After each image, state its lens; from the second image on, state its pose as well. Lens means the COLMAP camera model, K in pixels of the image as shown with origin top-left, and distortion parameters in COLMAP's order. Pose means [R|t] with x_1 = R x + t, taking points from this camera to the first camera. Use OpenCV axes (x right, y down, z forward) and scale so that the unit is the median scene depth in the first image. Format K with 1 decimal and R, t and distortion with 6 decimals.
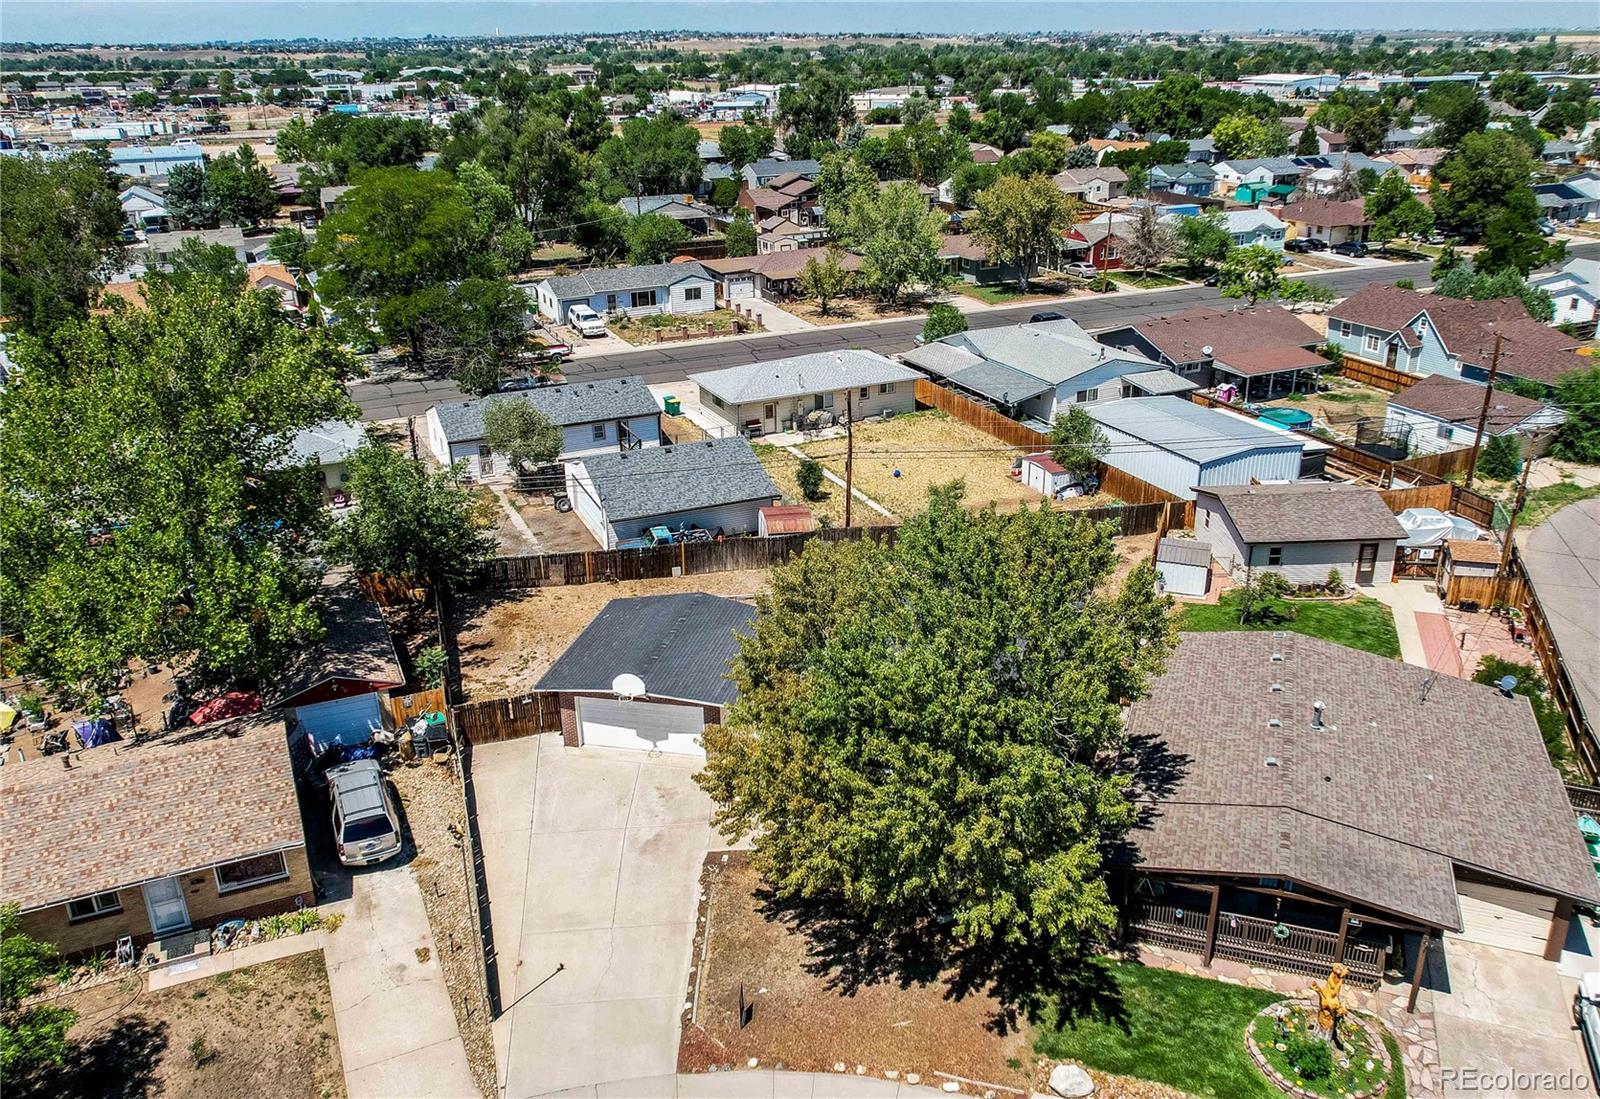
lens RADIAL K [[1247.4, 0, 791.5], [0, 1247.4, 546.5], [0, 0, 1]] dist [-0.054923, 0.052202]
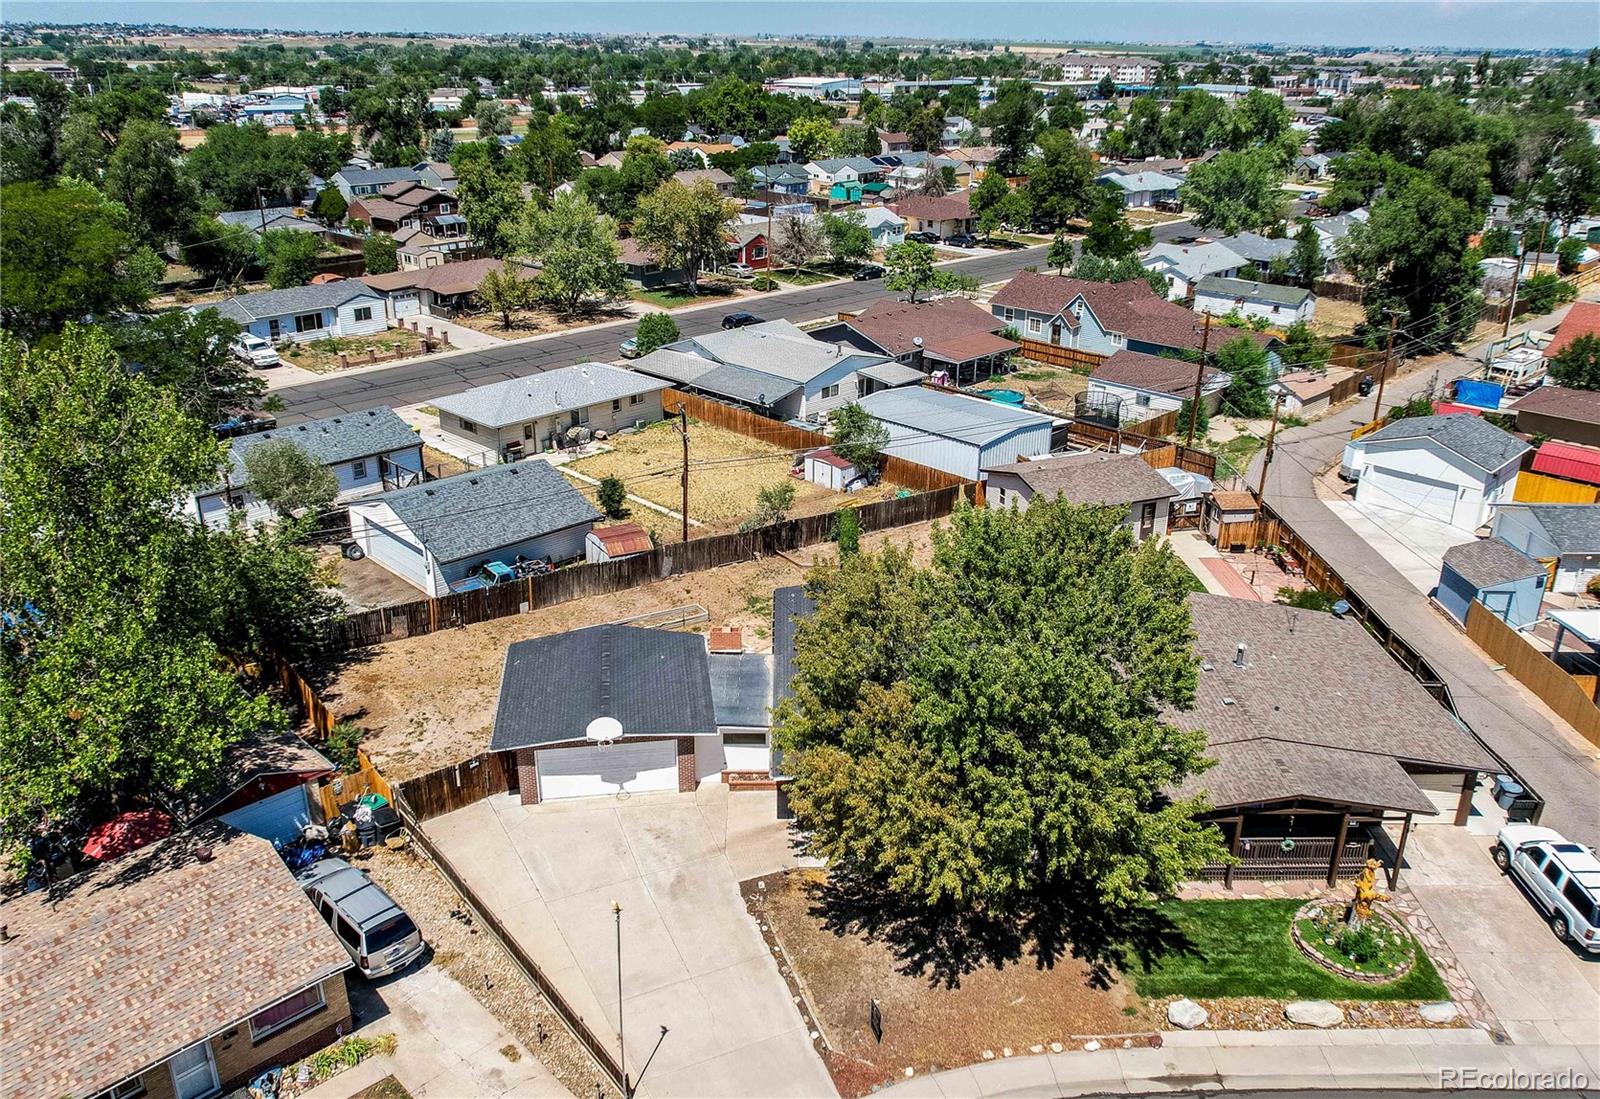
lens RADIAL K [[1247.4, 0, 783.9], [0, 1247.4, 543.7], [0, 0, 1]] dist [-0.054923, 0.052202]
pose [[0.935720, -0.112398, 0.334358, -0.241434], [0.113292, 0.993418, 0.016892, -0.023951], [-0.334056, 0.022074, 0.942295, 0.041014]]
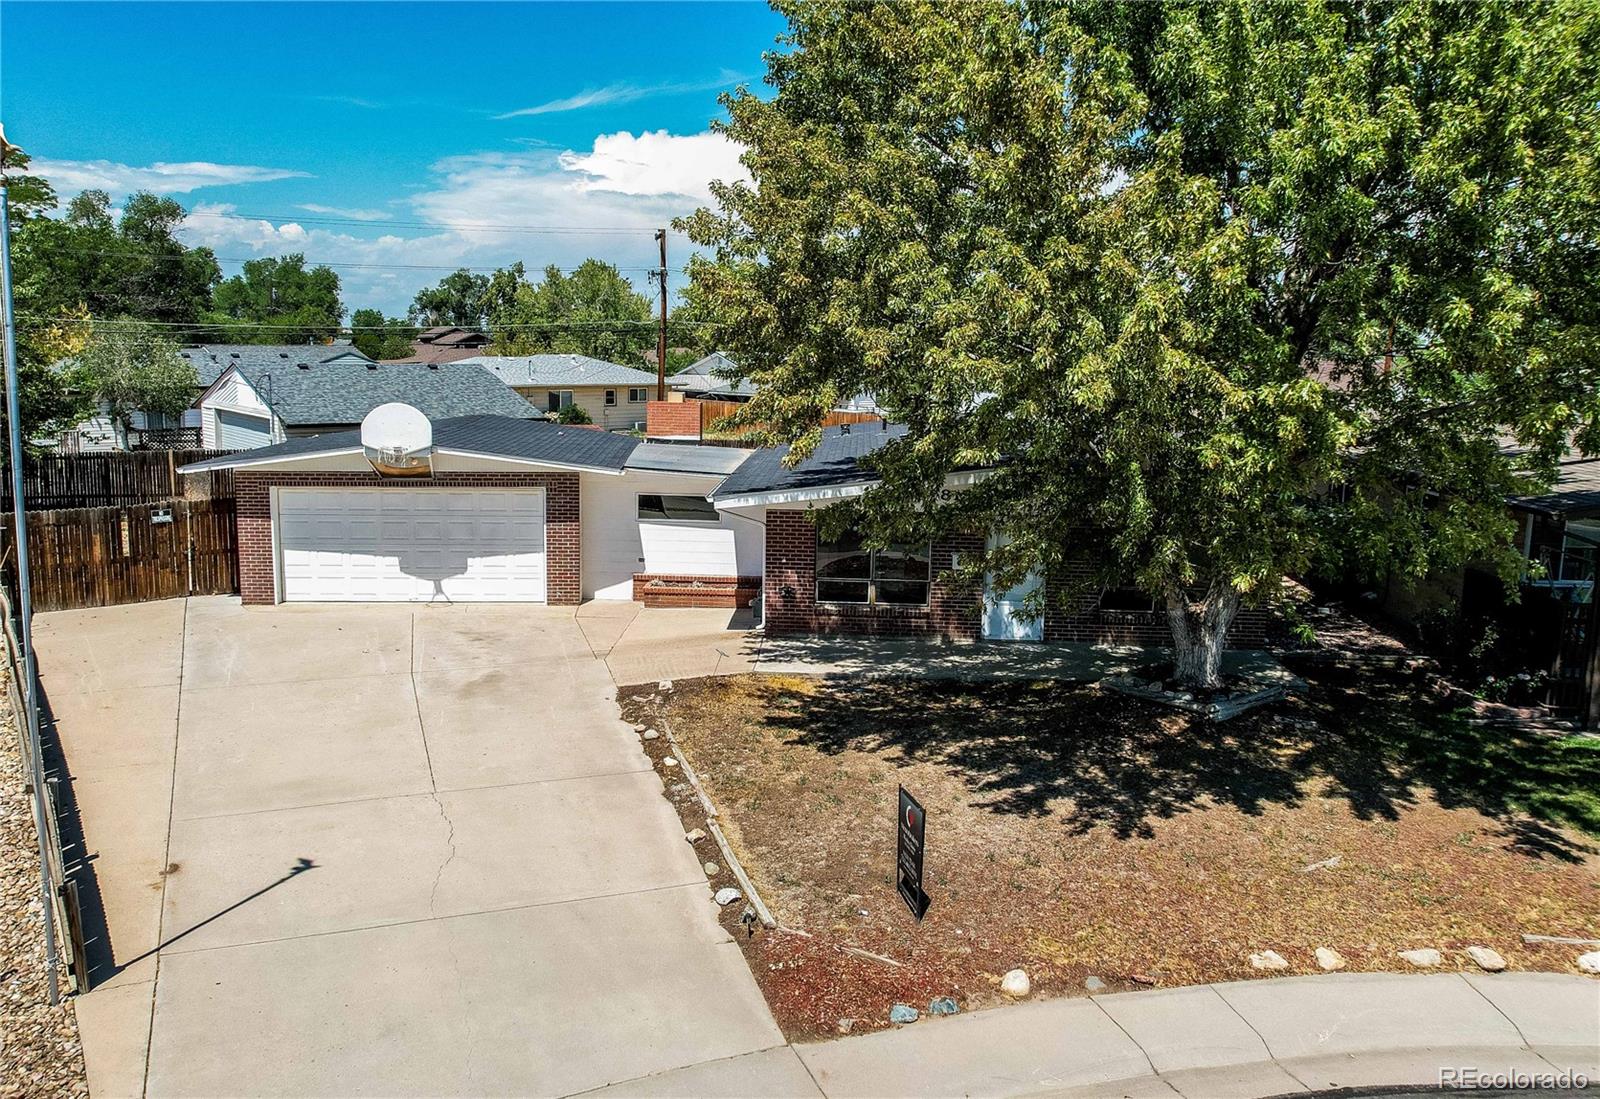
lens RADIAL K [[1247.4, 0, 761.3], [0, 1247.4, 593.2], [0, 0, 1]] dist [-0.054923, 0.052202]
pose [[0.960791, -0.017215, 0.276737, -0.101874], [0.070021, 0.980785, -0.182094, 0.216082], [-0.268285, 0.194331, 0.943535, 0.409093]]
